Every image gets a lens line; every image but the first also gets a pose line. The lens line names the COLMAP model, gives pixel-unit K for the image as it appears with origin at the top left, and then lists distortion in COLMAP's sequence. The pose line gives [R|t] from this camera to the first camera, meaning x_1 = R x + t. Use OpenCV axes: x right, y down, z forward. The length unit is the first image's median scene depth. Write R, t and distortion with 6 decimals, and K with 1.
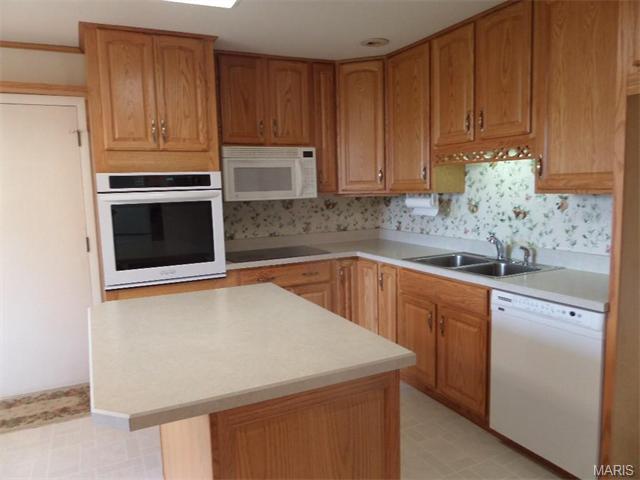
lens RADIAL K [[469.3, 0, 320.0], [0, 469.3, 240.0], [0, 0, 1]] dist [-0.014863, -0.002695]
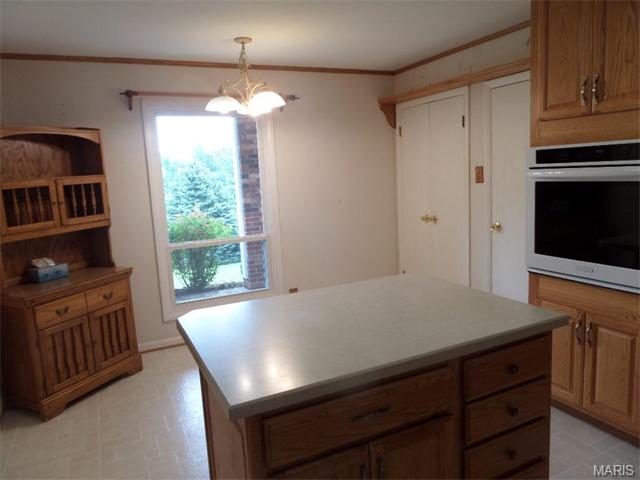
lens RADIAL K [[469.3, 0, 320.0], [0, 469.3, 240.0], [0, 0, 1]] dist [-0.014863, -0.002695]
pose [[-0.010609, 0.165946, -0.986078, 0.477732], [-0.068210, 0.983716, 0.166283, -0.084946], [0.997615, 0.069025, 0.000883, 0.572037]]
